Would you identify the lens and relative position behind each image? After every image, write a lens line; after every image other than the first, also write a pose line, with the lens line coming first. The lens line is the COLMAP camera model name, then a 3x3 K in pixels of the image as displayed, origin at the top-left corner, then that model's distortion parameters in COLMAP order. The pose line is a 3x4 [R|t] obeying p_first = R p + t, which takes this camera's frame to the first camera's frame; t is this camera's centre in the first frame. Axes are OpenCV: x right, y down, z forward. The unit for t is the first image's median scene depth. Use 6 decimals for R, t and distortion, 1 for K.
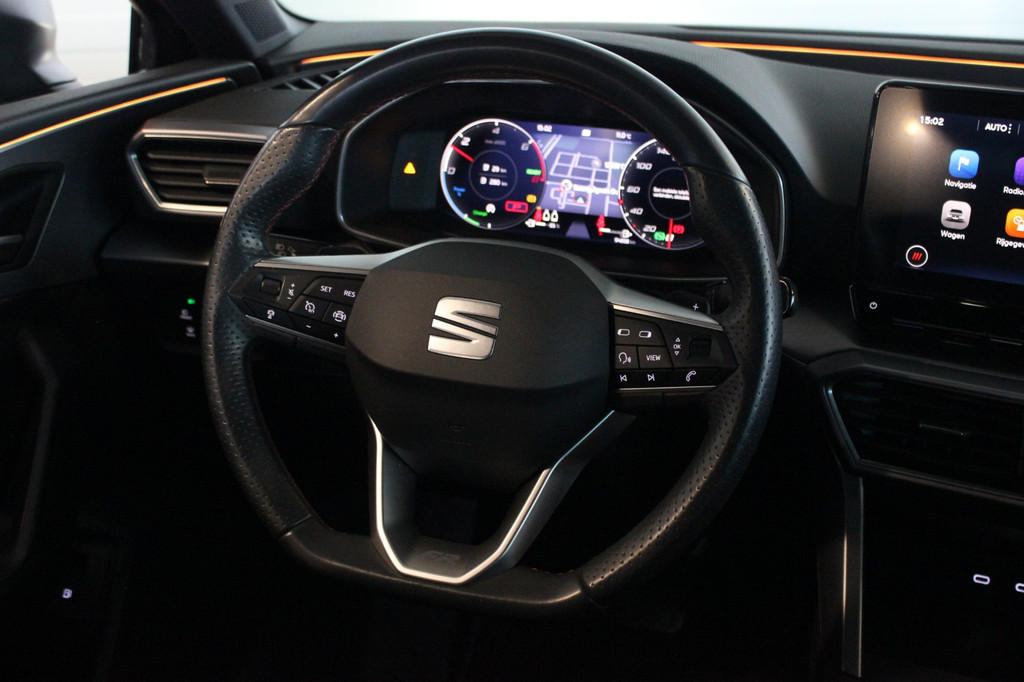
lens RADIAL K [[1306.5, 0, 513.9], [0, 1306.5, 339.7], [0, 0, 1]] dist [-0.054262, 0.000000]
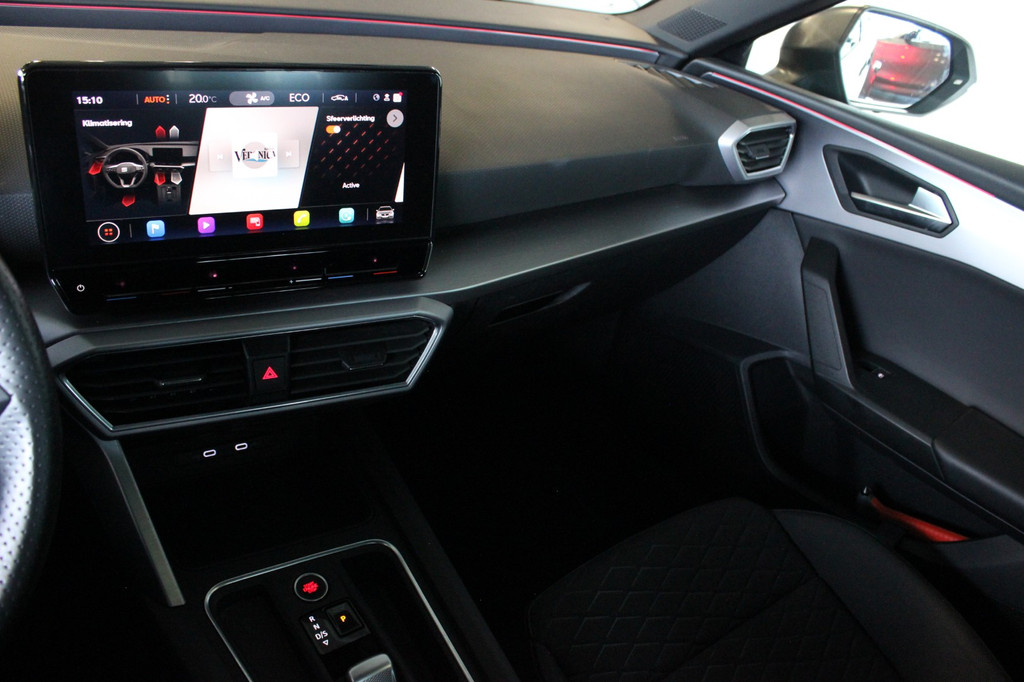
lens RADIAL K [[834.1, 0, 511.1], [0, 834.1, 340.5], [0, 0, 1]] dist [-0.160868, 0.126234]
pose [[0.578276, -0.359737, 0.732247, -0.006779], [0.150628, 0.929184, 0.337533, -0.157327], [-0.801815, -0.084890, 0.591511, 0.364127]]
